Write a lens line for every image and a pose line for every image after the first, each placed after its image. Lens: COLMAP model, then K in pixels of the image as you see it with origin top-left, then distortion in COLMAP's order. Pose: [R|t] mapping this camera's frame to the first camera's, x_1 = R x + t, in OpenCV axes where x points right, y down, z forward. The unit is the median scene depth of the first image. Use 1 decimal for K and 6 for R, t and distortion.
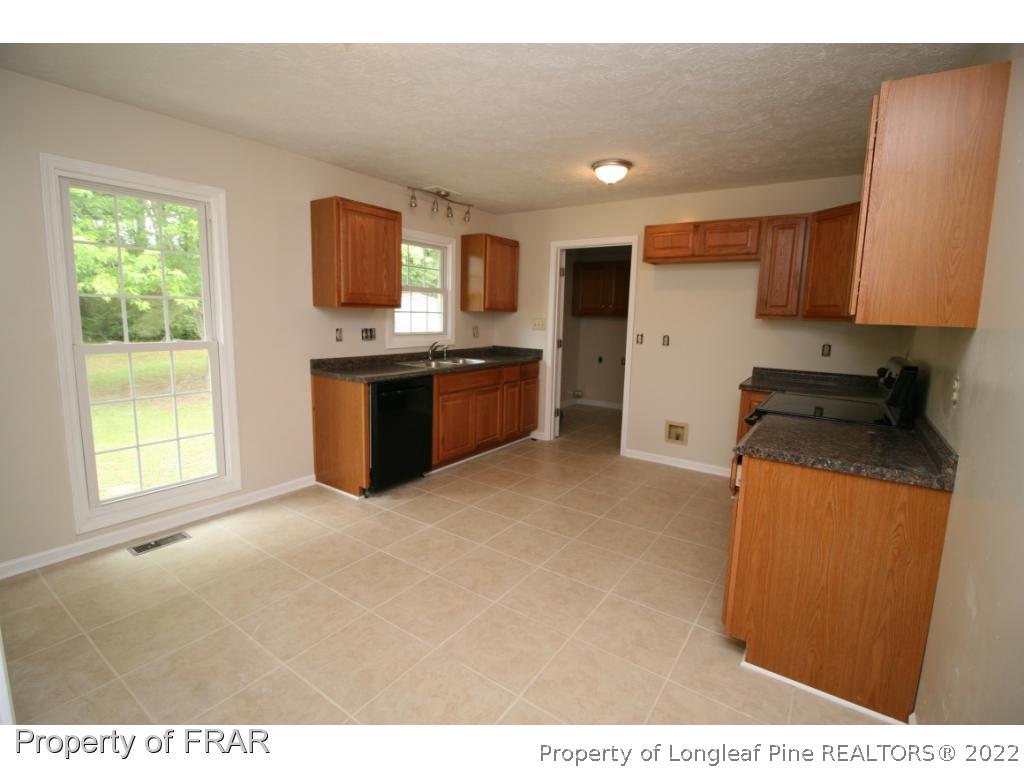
lens RADIAL K [[475.8, 0, 513.0], [0, 475.8, 380.4], [0, 0, 1]] dist [-0.001303, -0.011872]
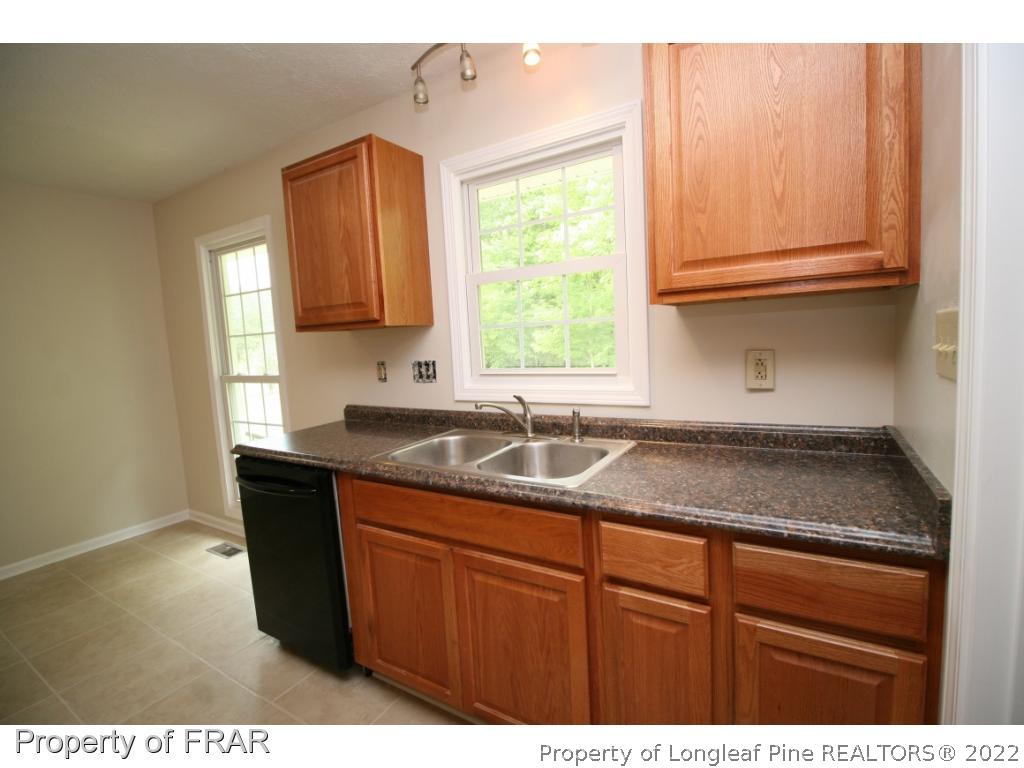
lens RADIAL K [[475.8, 0, 513.0], [0, 475.8, 380.4], [0, 0, 1]] dist [-0.001303, -0.011872]
pose [[0.056122, 0.070967, -0.995899, 0.253219], [-0.083163, 0.994337, 0.066169, -0.123955], [0.994954, 0.079109, 0.061706, 1.002888]]
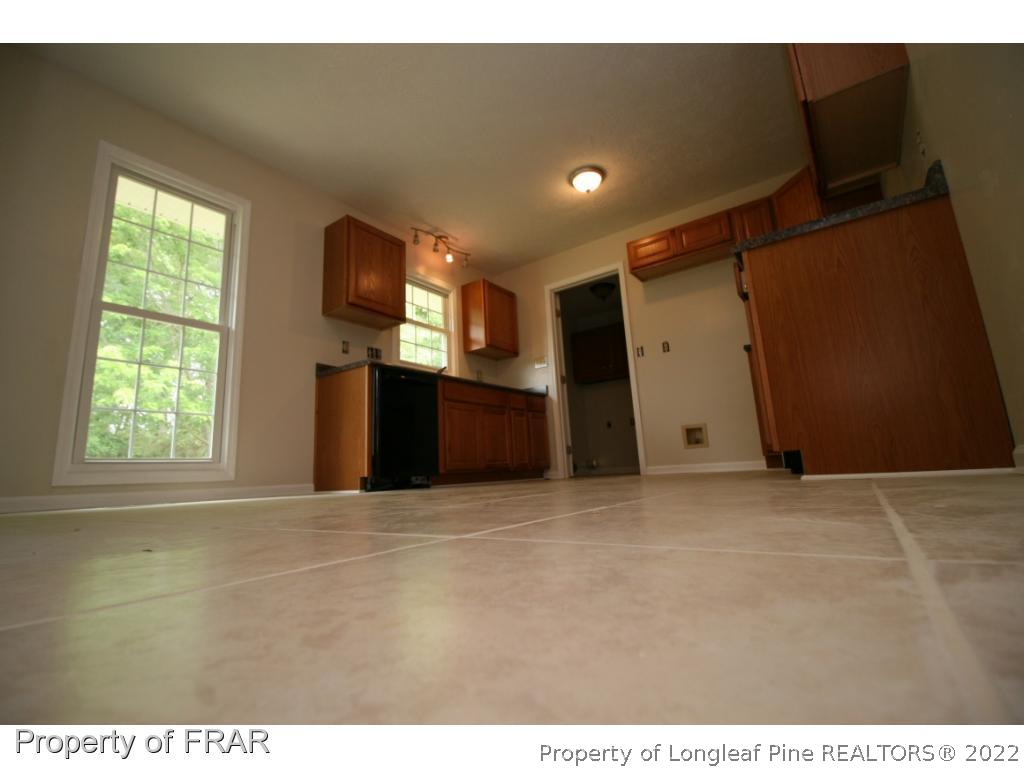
lens RADIAL K [[475.8, 0, 513.0], [0, 475.8, 380.4], [0, 0, 1]] dist [-0.001303, -0.011872]
pose [[0.996480, -0.083758, -0.003551, -0.006050], [0.077674, 0.938379, -0.336766, 0.305947], [0.031539, 0.335304, 0.941582, 0.058176]]
